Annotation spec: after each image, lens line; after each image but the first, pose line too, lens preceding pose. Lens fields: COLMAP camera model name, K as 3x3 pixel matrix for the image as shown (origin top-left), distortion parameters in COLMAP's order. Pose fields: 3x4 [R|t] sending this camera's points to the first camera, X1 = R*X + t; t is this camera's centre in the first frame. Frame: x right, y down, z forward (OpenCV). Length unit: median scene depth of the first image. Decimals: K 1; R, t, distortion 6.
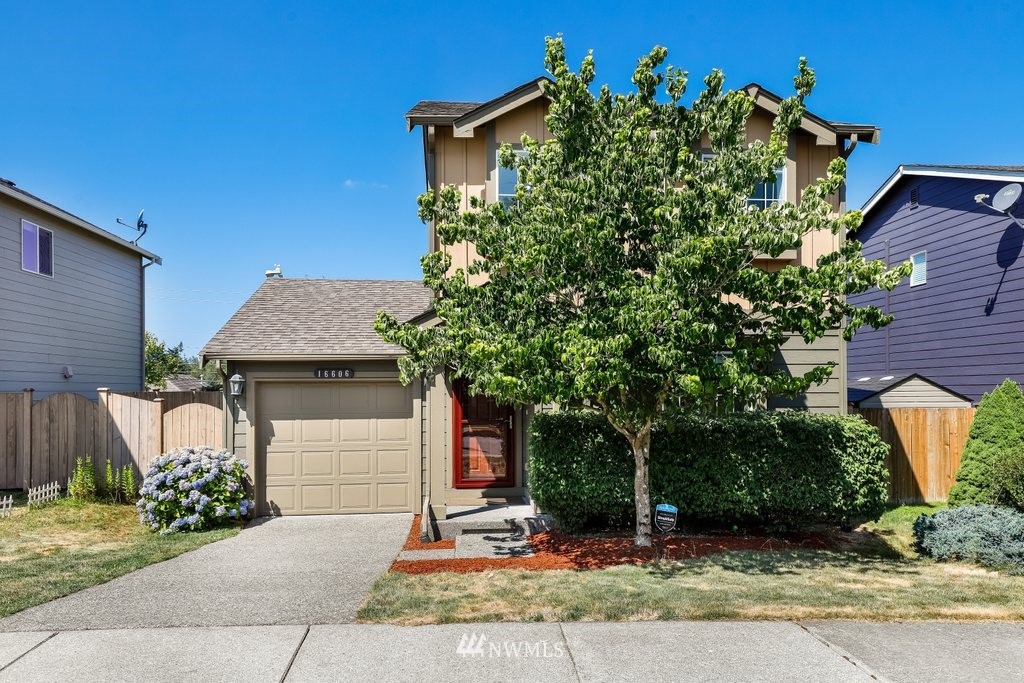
lens RADIAL K [[751.8, 0, 493.6], [0, 751.8, 380.3], [0, 0, 1]] dist [0.046646, 0.006398]
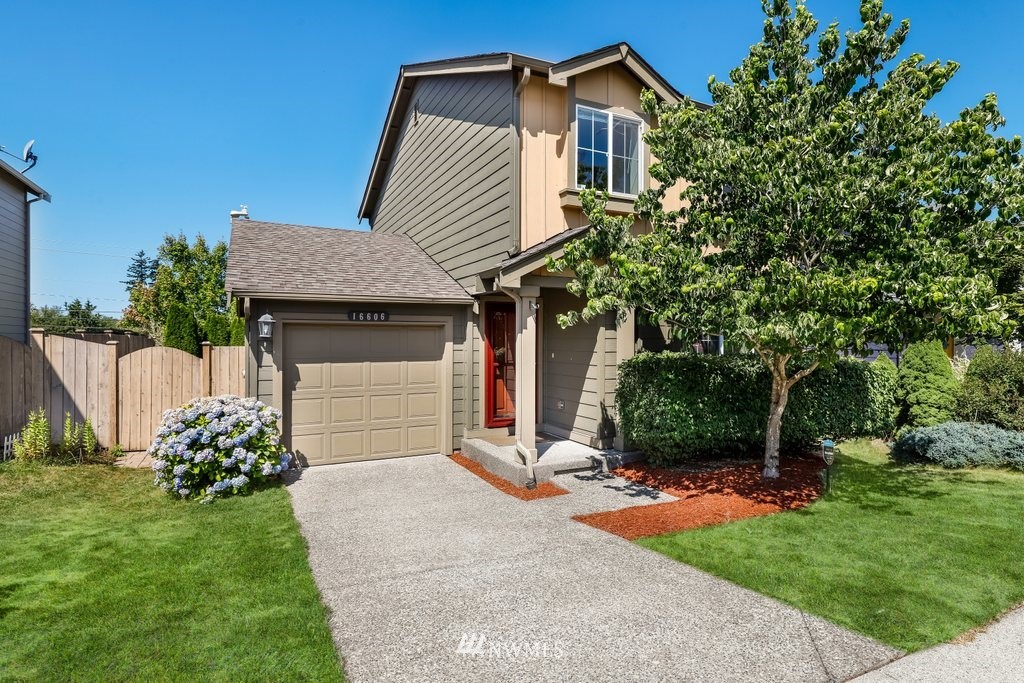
lens RADIAL K [[547.5, 0, 522.0], [0, 547.5, 339.7], [0, 0, 1]] dist [-0.001698, 0.000787]
pose [[0.925780, 0.006891, 0.378000, -0.325287], [-0.012642, 0.999839, 0.012736, 0.010791], [-0.377851, -0.016569, 0.925718, 0.301421]]
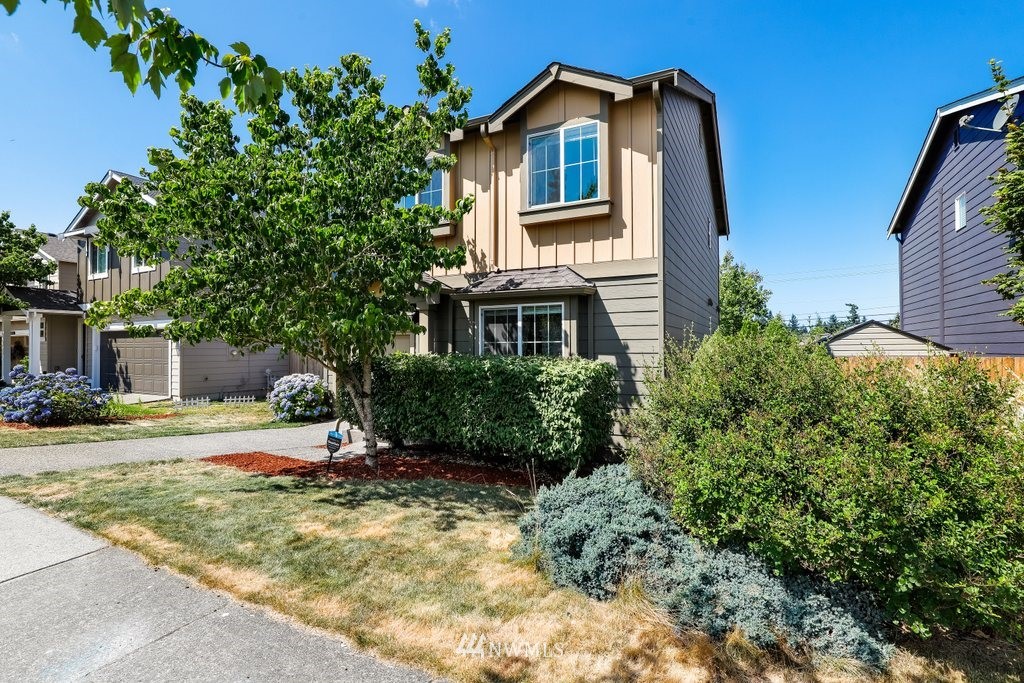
lens RADIAL K [[466.6, 0, 505.9], [0, 466.6, 337.0], [0, 0, 1]] dist [-0.022286, 0.007723]
pose [[0.856192, -0.009478, -0.516571, 0.569382], [0.006999, 0.999953, -0.006746, 0.015394], [0.516610, 0.002160, 0.856218, 0.346774]]
